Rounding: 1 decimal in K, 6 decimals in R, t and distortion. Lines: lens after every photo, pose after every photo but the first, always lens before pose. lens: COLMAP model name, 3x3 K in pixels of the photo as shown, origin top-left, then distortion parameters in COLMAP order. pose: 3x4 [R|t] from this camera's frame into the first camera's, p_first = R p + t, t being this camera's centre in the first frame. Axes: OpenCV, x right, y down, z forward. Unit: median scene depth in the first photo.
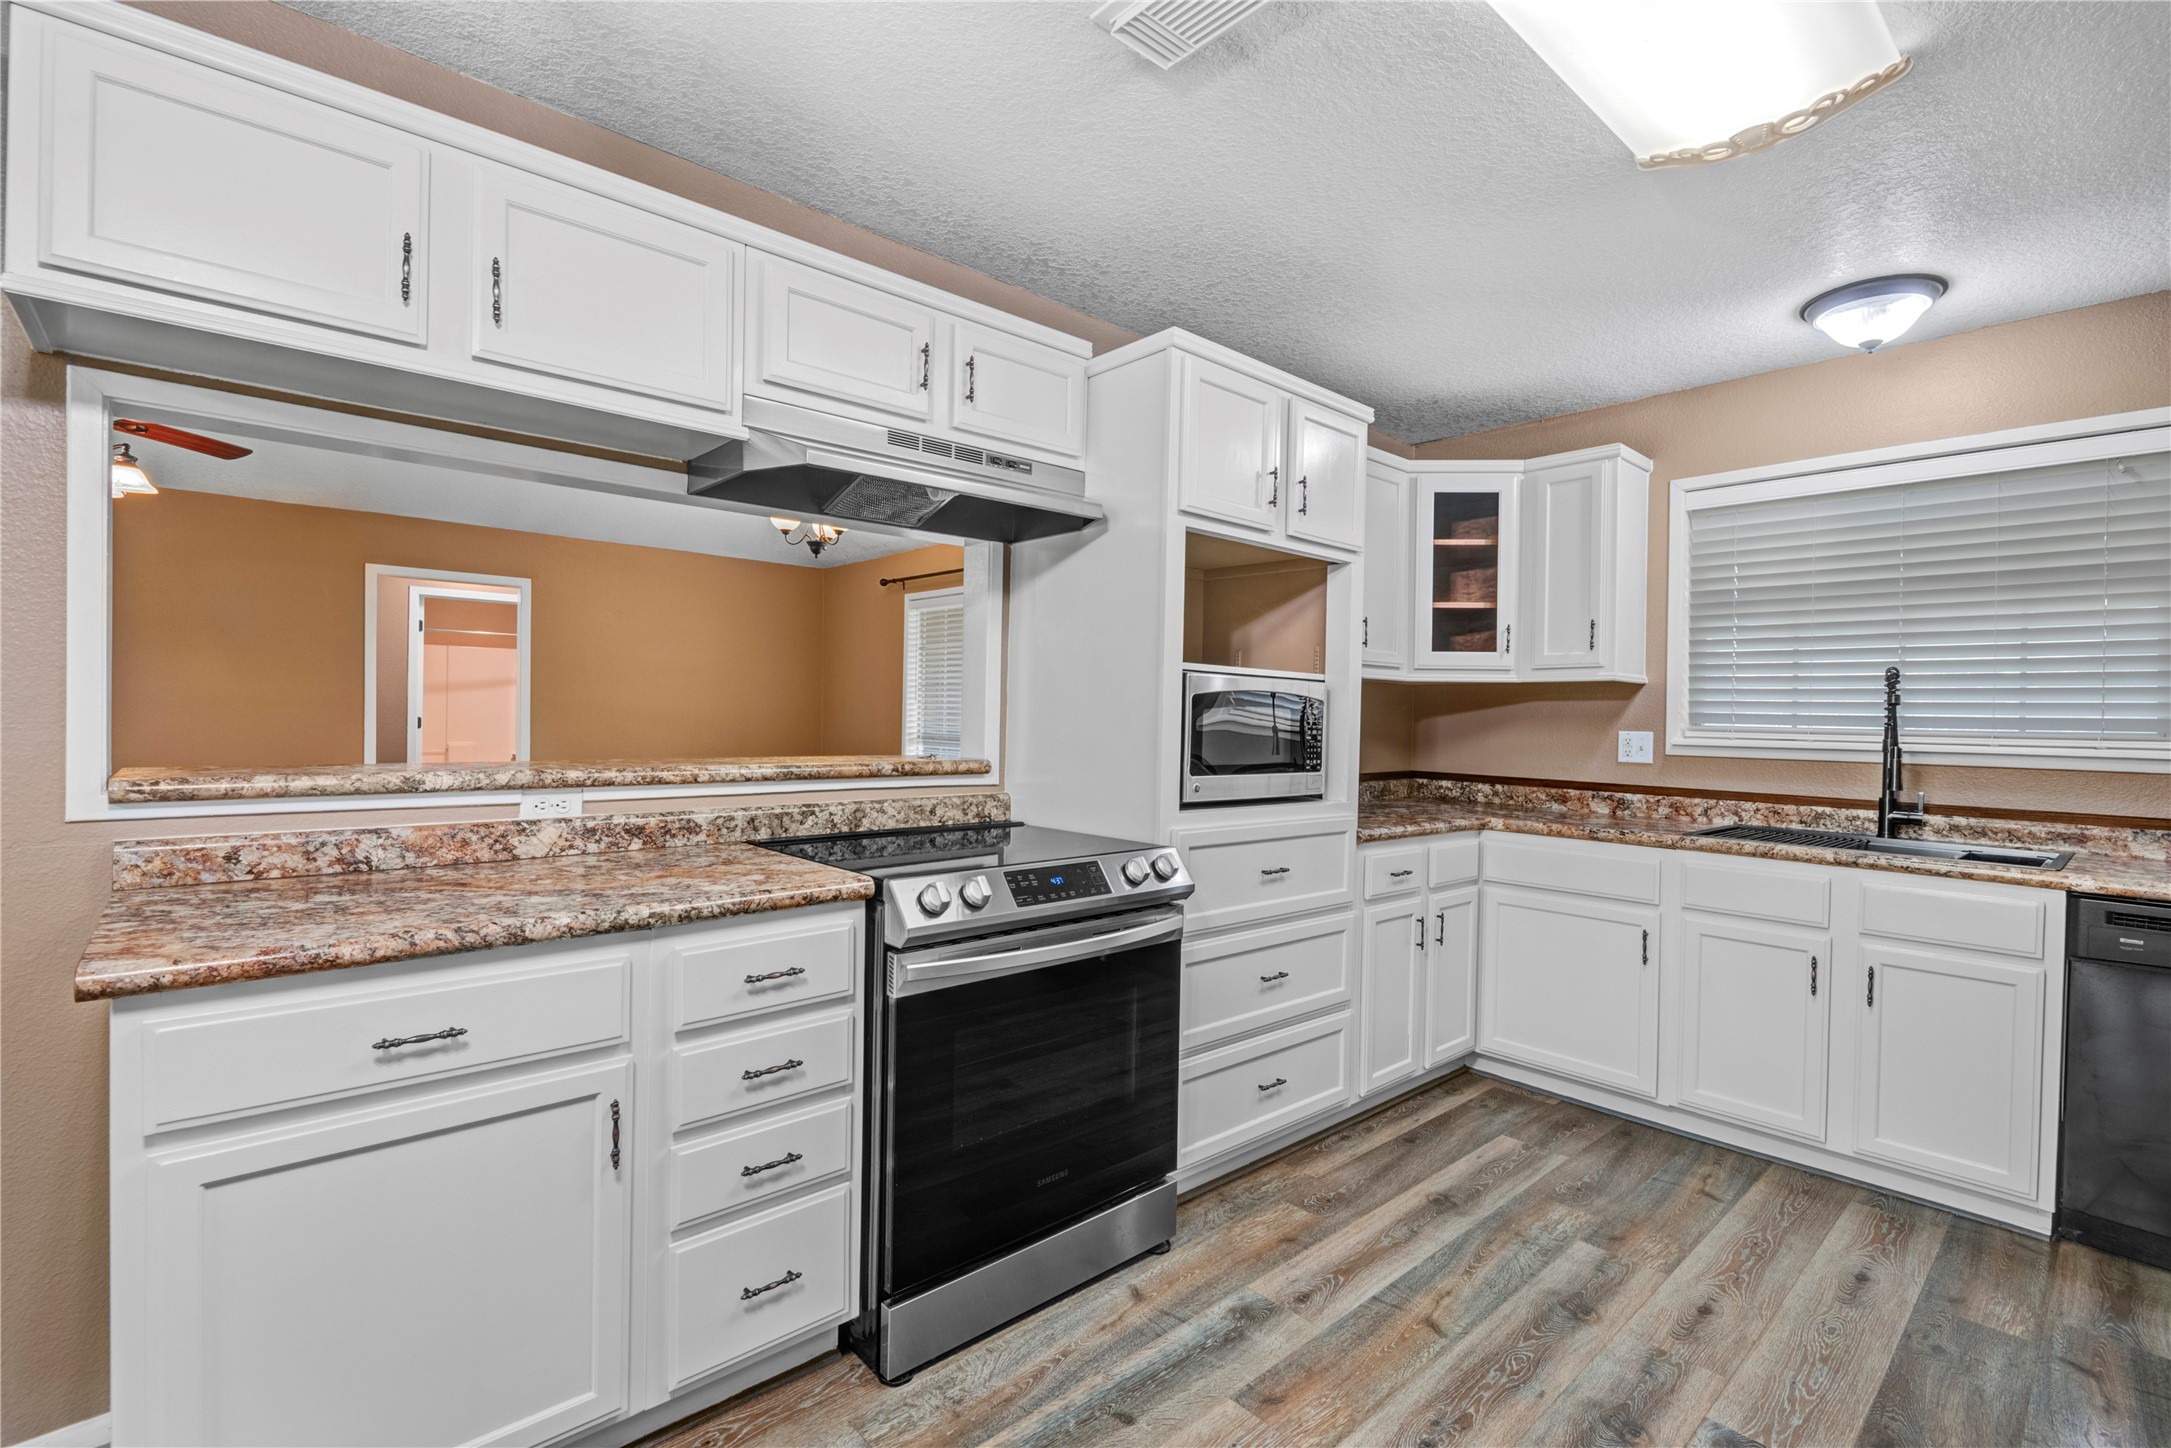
lens RADIAL K [[979.9, 0, 1081.4], [0, 979.9, 722.6], [0, 0, 1]] dist [0.003768, -0.004192]
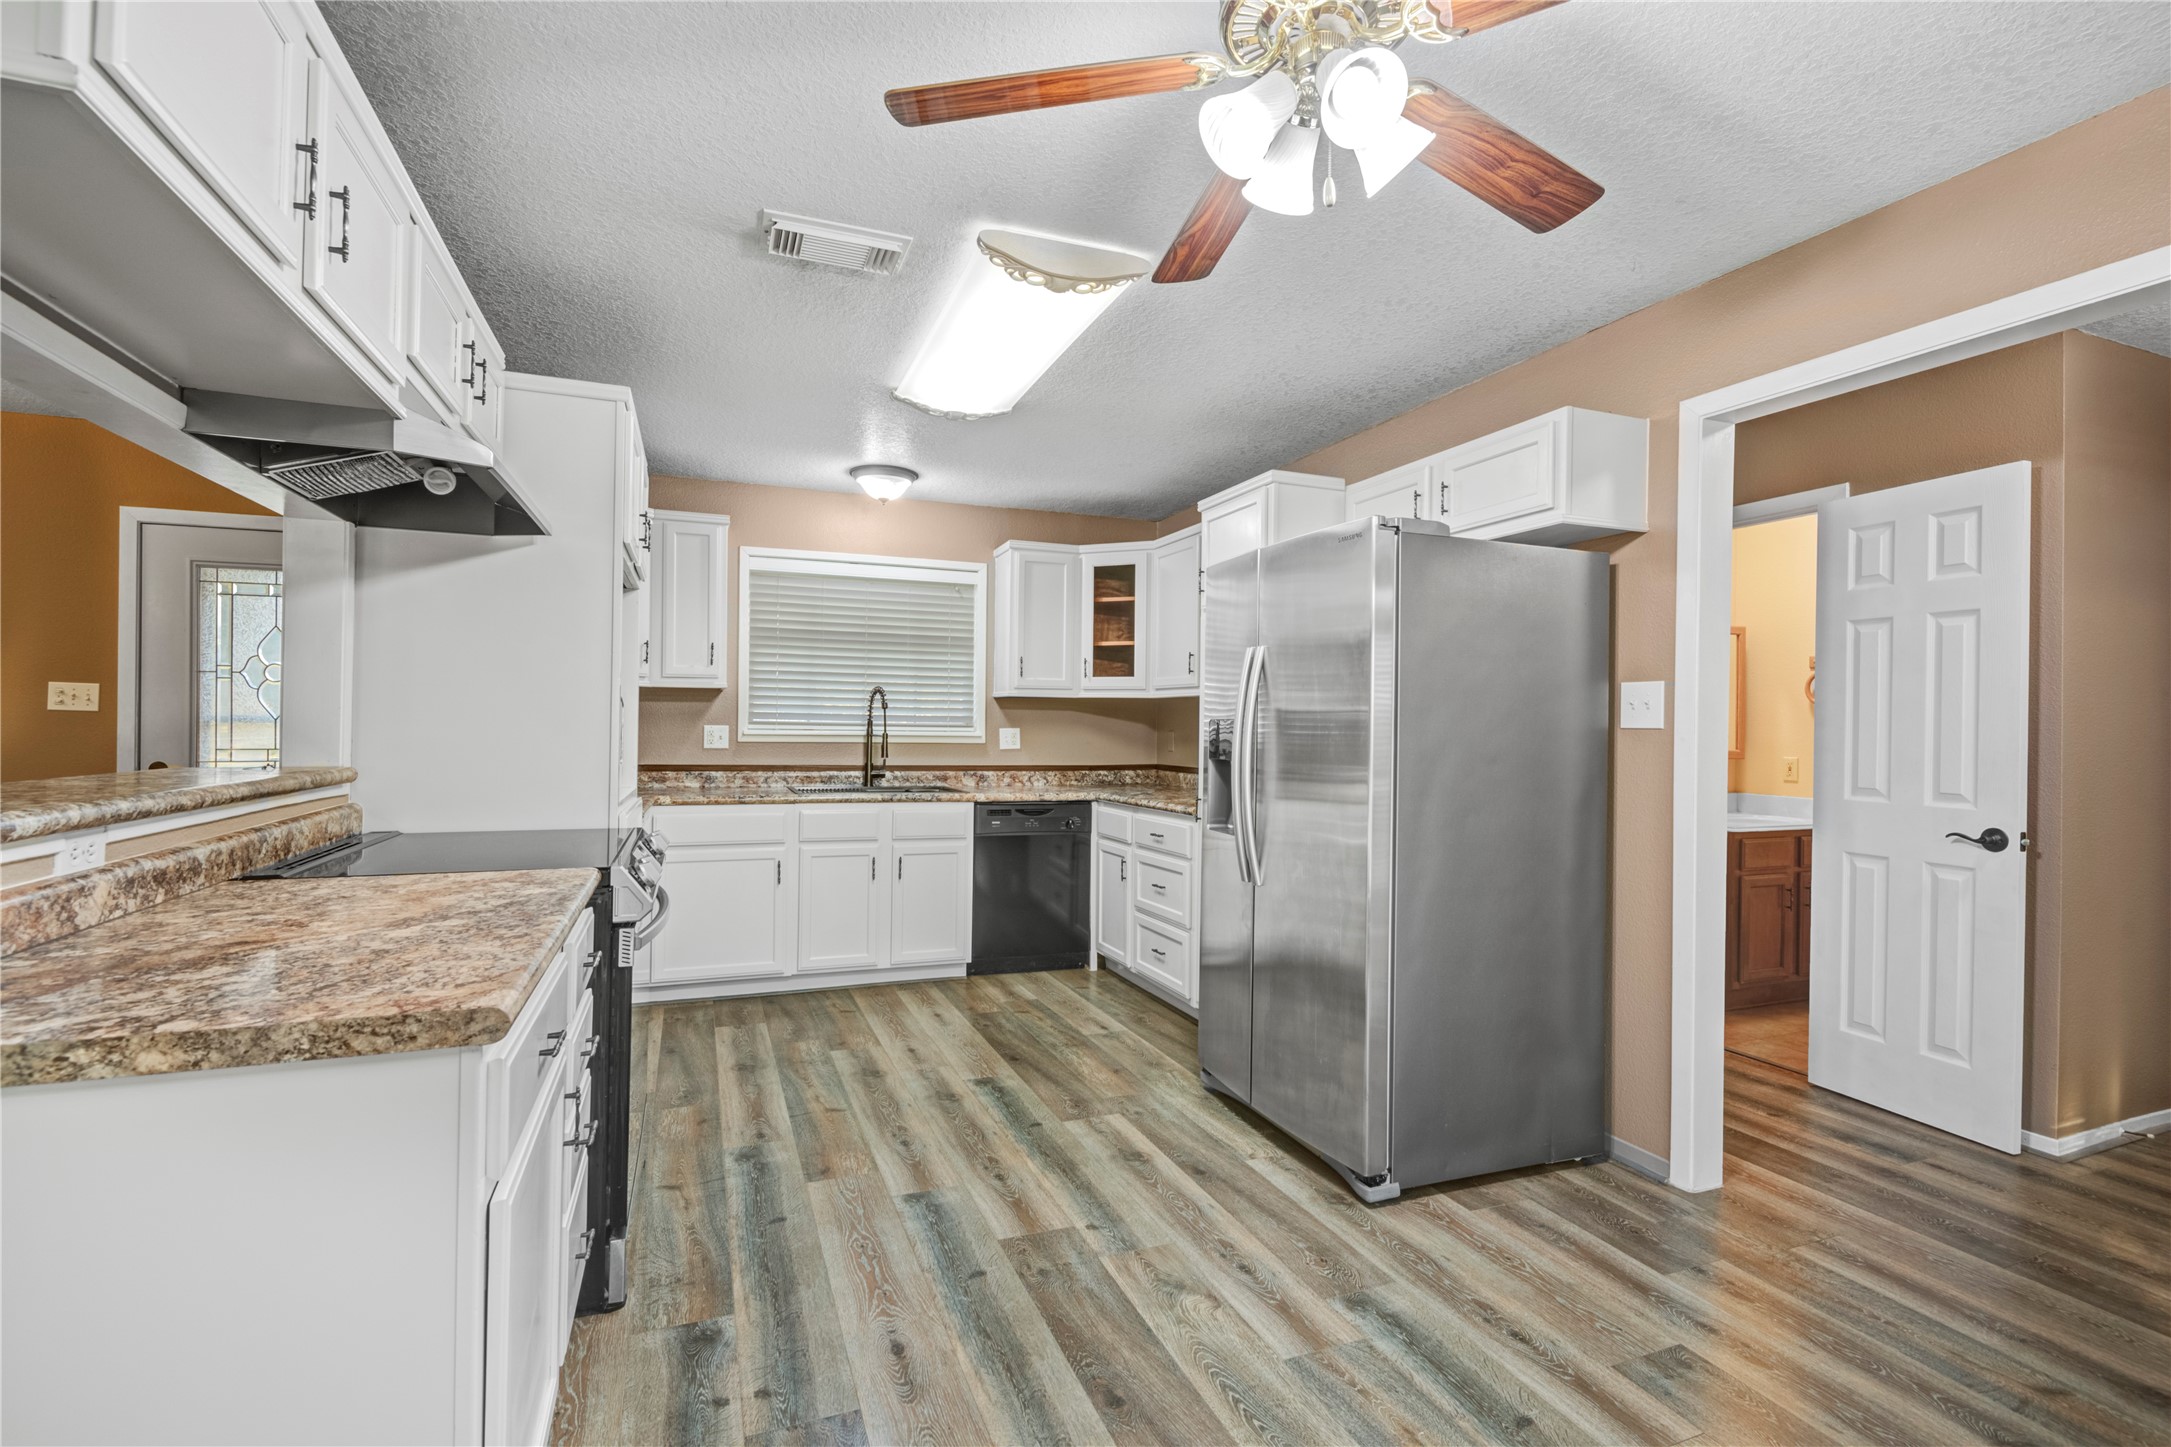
lens RADIAL K [[979.9, 0, 1085.9], [0, 979.9, 722.0], [0, 0, 1]] dist [0.003768, -0.004192]
pose [[0.350039, -0.009322, 0.936689, -0.789098], [0.000780, 0.999953, 0.009659, -0.012701], [-0.936735, -0.002650, 0.350030, 0.068534]]
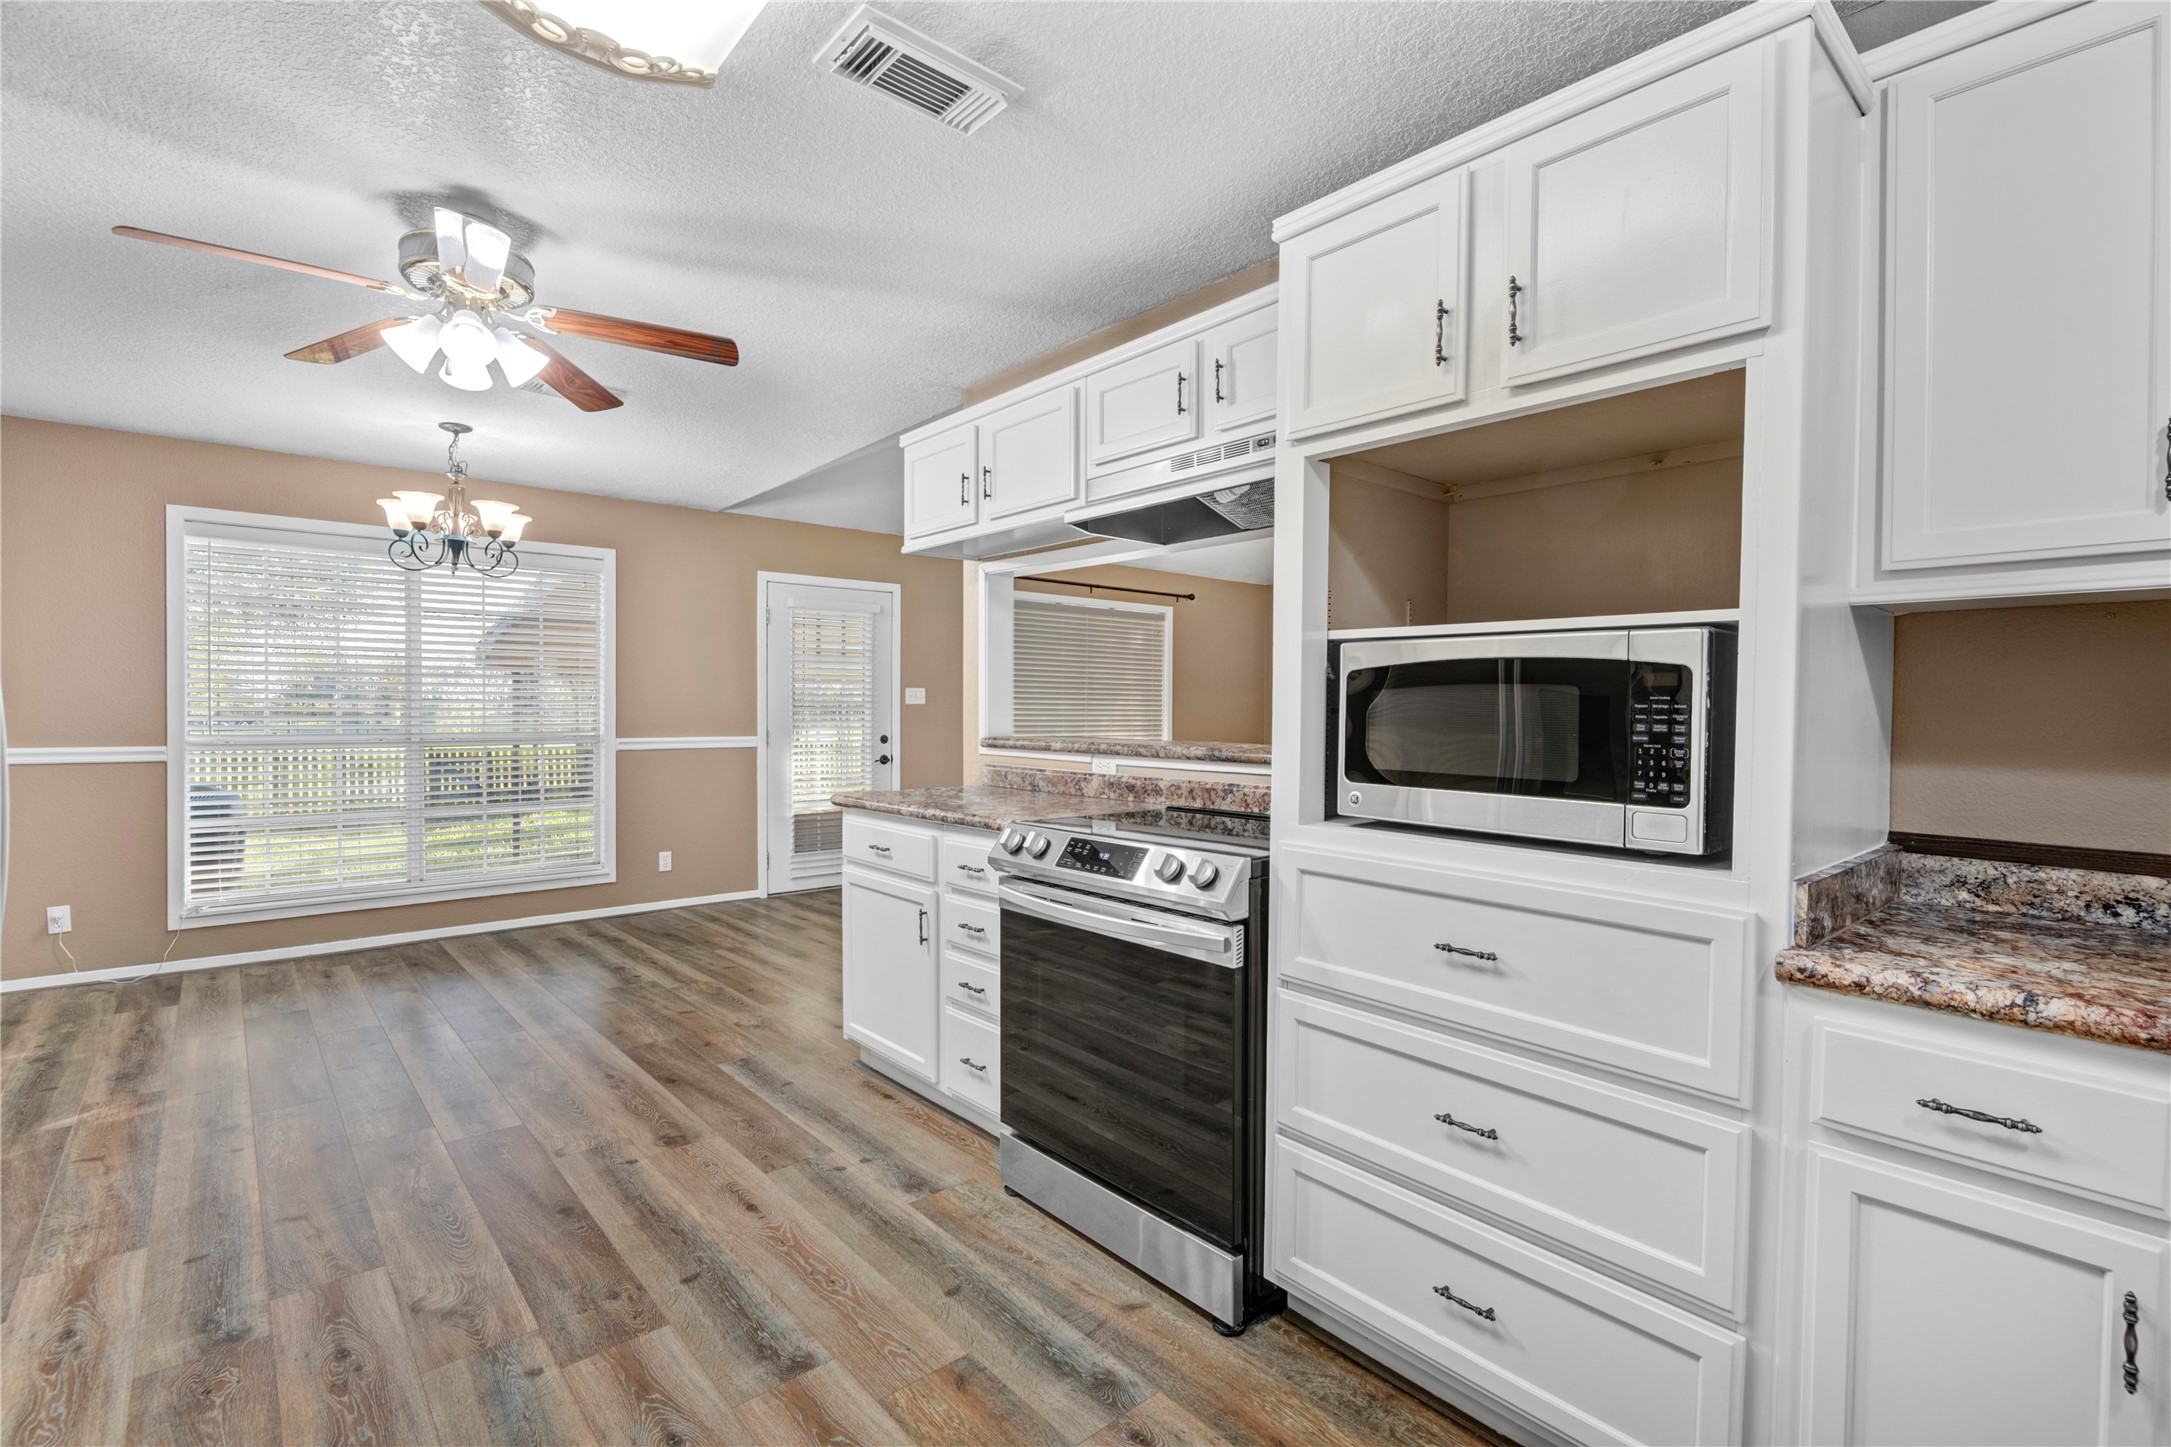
lens RADIAL K [[979.9, 0, 1084.4], [0, 979.9, 721.9], [0, 0, 1]] dist [0.003768, -0.004192]
pose [[-0.015123, -0.001966, -0.999884, 0.873112], [-0.014786, 0.999889, -0.001743, 0.014222], [0.999776, 0.014758, -0.015150, 0.828169]]
